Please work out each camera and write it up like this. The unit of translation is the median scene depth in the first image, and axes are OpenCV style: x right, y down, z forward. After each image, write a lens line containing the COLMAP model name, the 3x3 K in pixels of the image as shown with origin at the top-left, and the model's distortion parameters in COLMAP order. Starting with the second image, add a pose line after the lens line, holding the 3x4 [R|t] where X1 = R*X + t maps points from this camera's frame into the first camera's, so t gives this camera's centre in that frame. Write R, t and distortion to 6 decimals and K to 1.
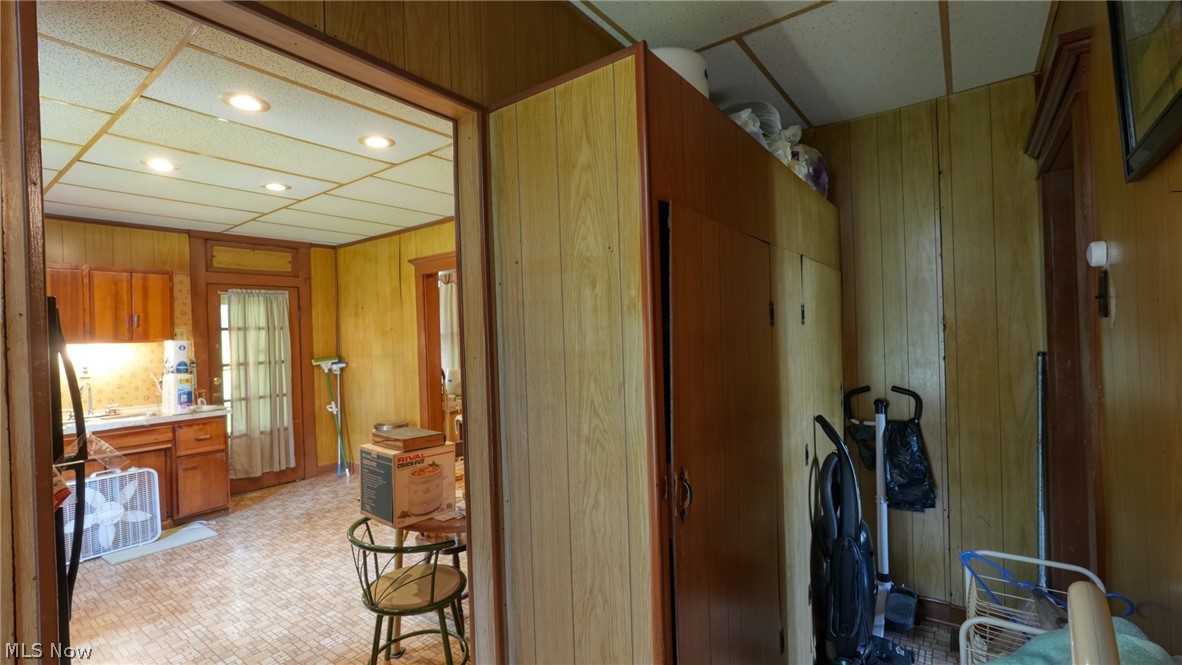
lens RADIAL K [[515.9, 0, 590.9], [0, 515.9, 334.9], [0, 0, 1]] dist [-0.019172, 0.009222]
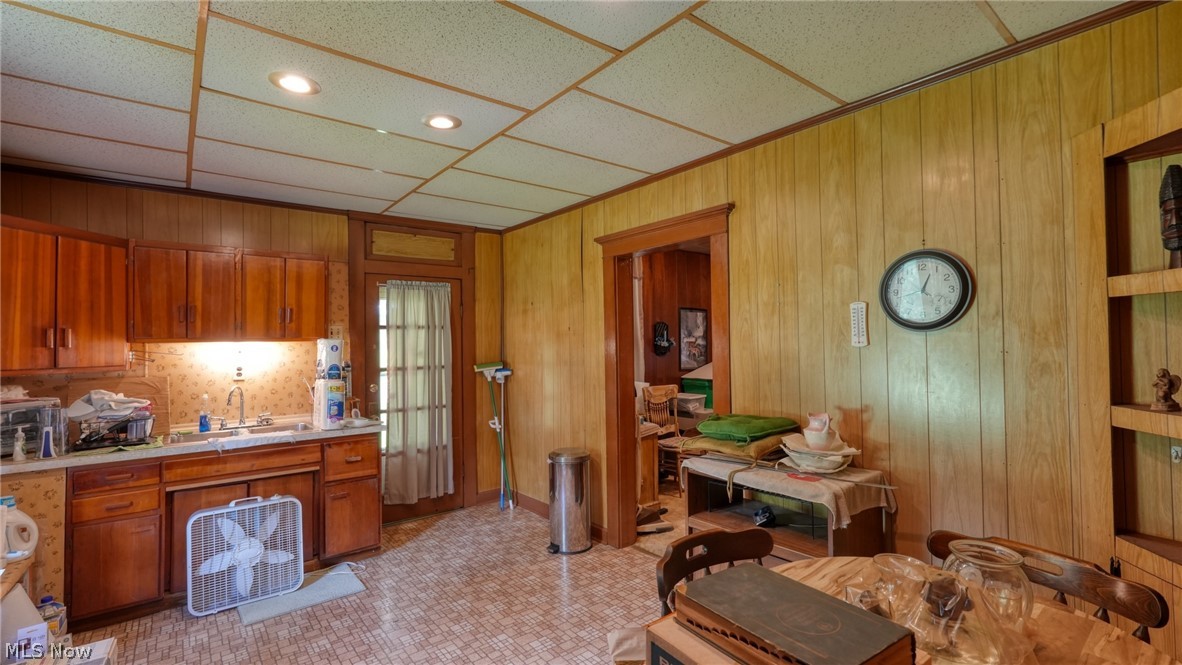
lens RADIAL K [[515.9, 0, 590.9], [0, 515.9, 334.9], [0, 0, 1]] dist [-0.019172, 0.009222]
pose [[0.967459, 0.012760, -0.252706, -0.169697], [-0.016240, 0.999800, -0.011689, 0.006058], [0.252507, 0.015412, 0.967472, 0.269501]]
